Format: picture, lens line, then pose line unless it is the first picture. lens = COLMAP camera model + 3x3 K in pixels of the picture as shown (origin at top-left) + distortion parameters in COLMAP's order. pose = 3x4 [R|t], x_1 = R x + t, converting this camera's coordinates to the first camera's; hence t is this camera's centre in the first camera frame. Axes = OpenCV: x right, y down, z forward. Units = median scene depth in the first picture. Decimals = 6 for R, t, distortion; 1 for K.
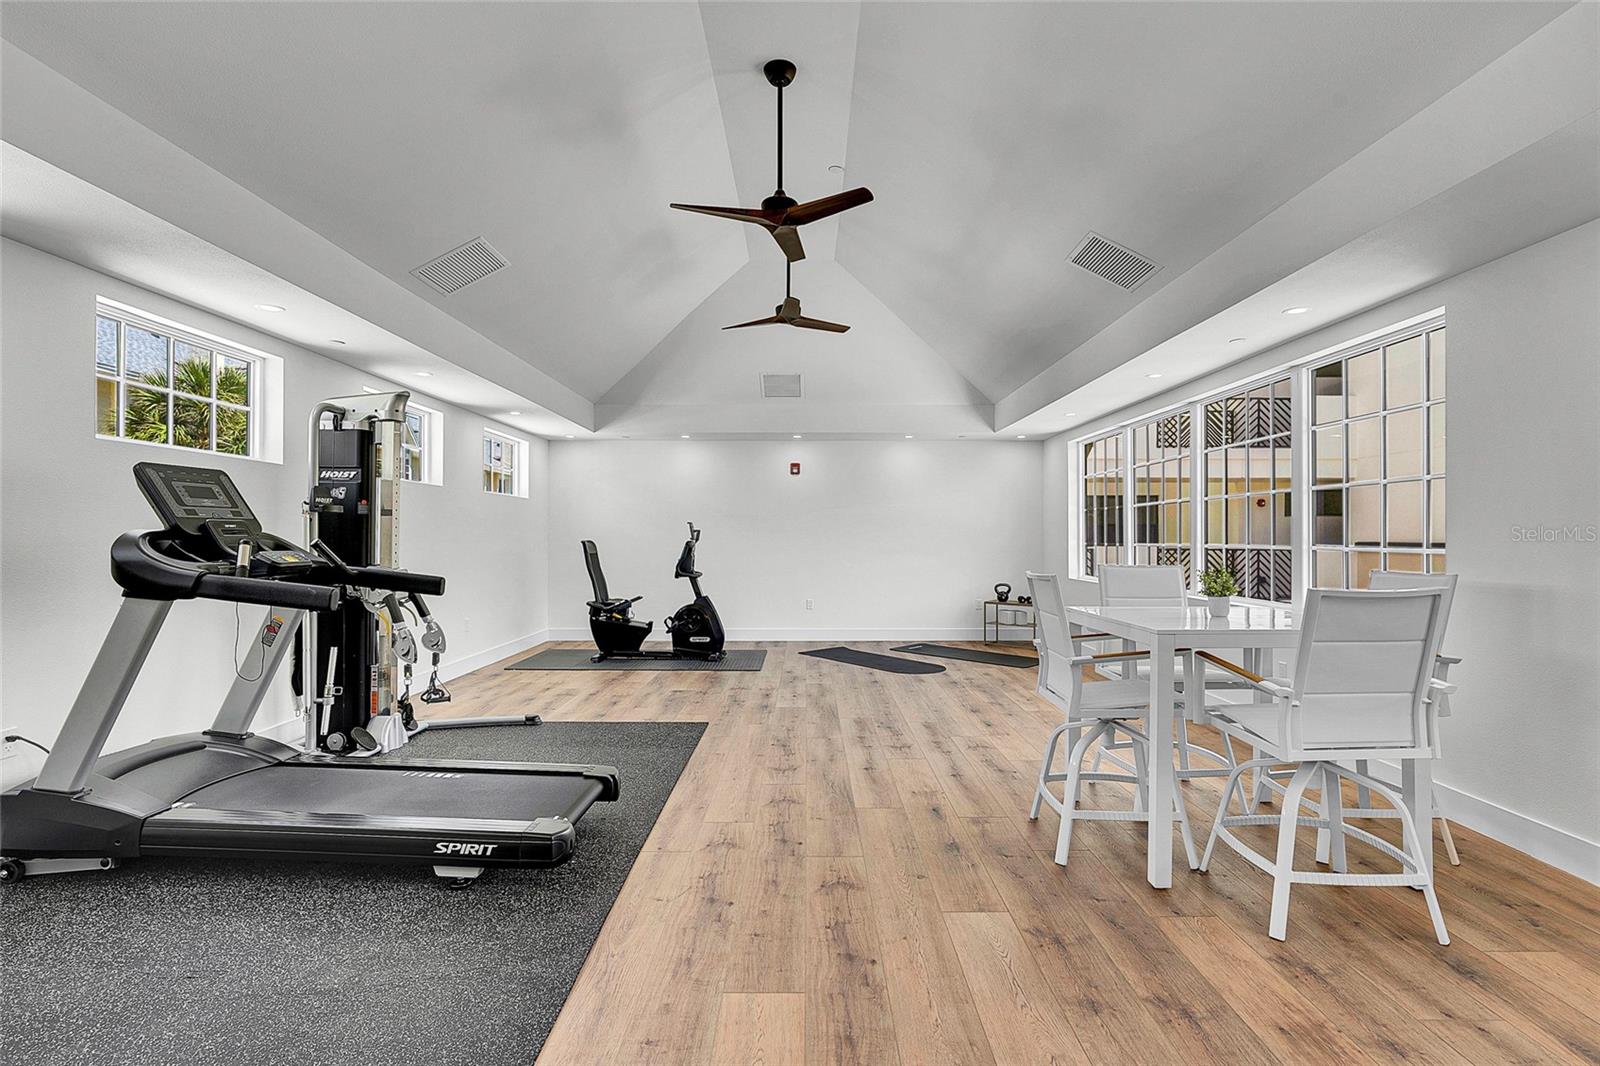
lens RADIAL K [[770.9, 0, 810.2], [0, 770.9, 505.6], [0, 0, 1]] dist [-0.023533, 0.012814]
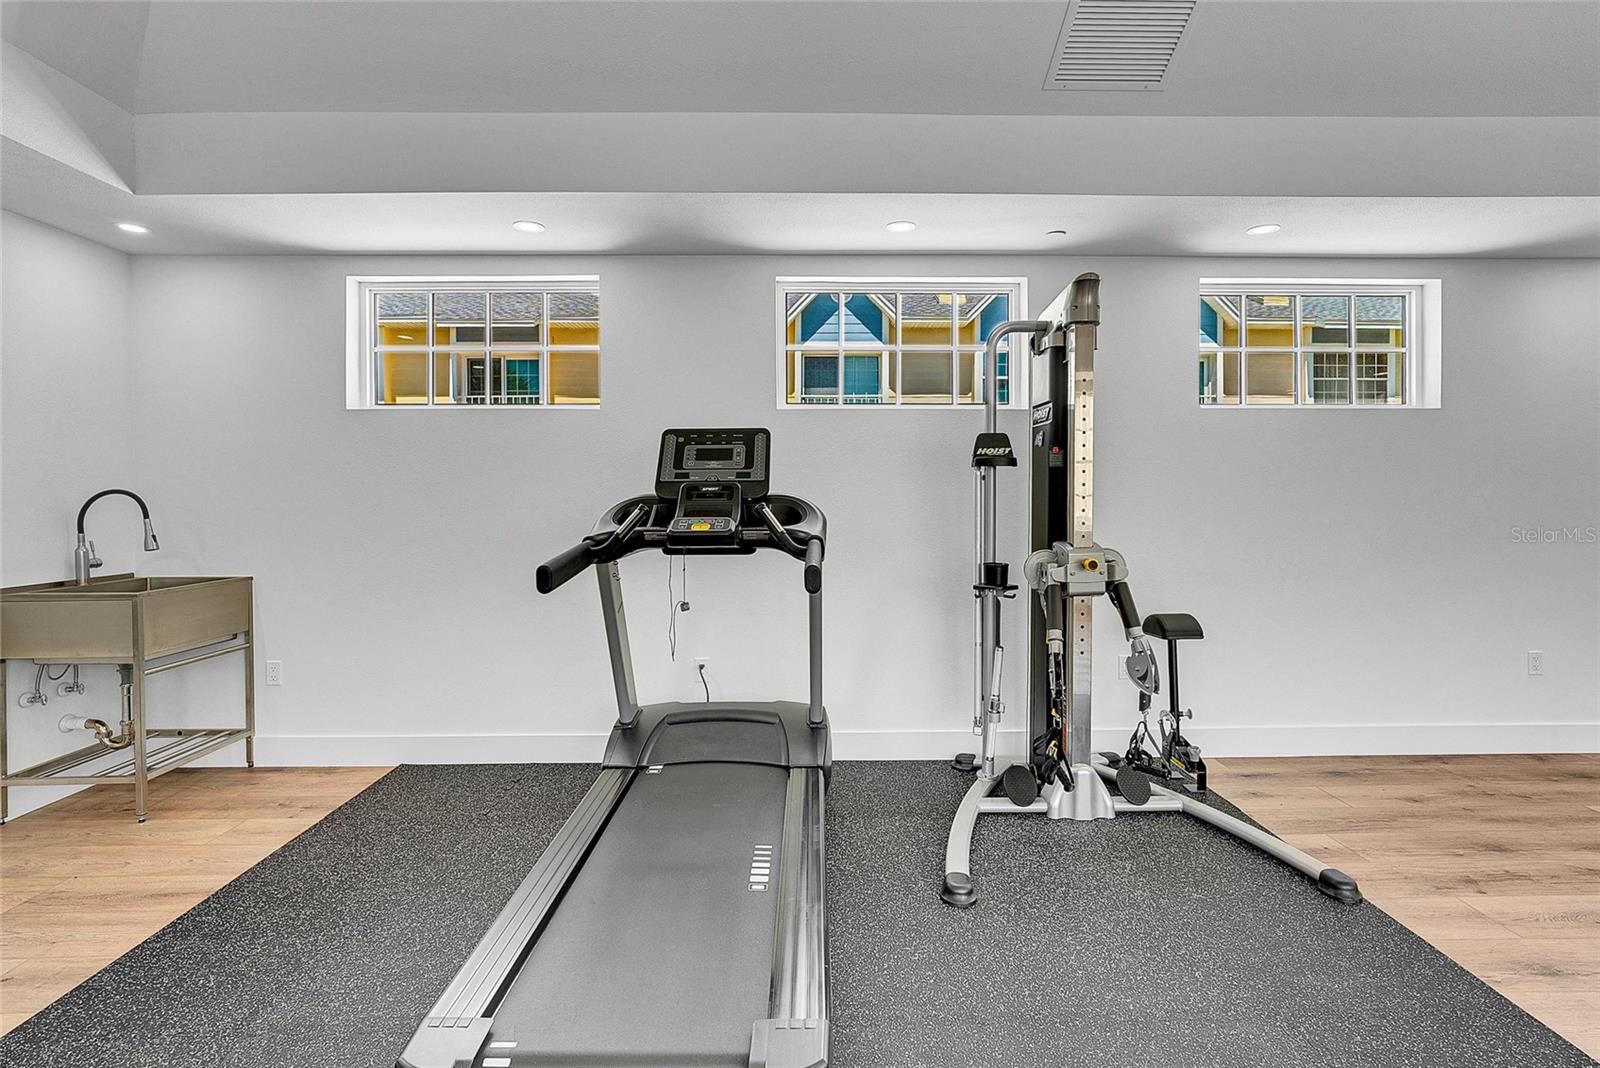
lens RADIAL K [[770.9, 0, 810.2], [0, 770.9, 506.6], [0, 0, 1]] dist [-0.023533, 0.012814]
pose [[0.010125, 0.011538, -0.999882, 0.124803], [0.044301, 0.998946, 0.011975, 0.030908], [0.998967, -0.044417, 0.009603, 0.826810]]
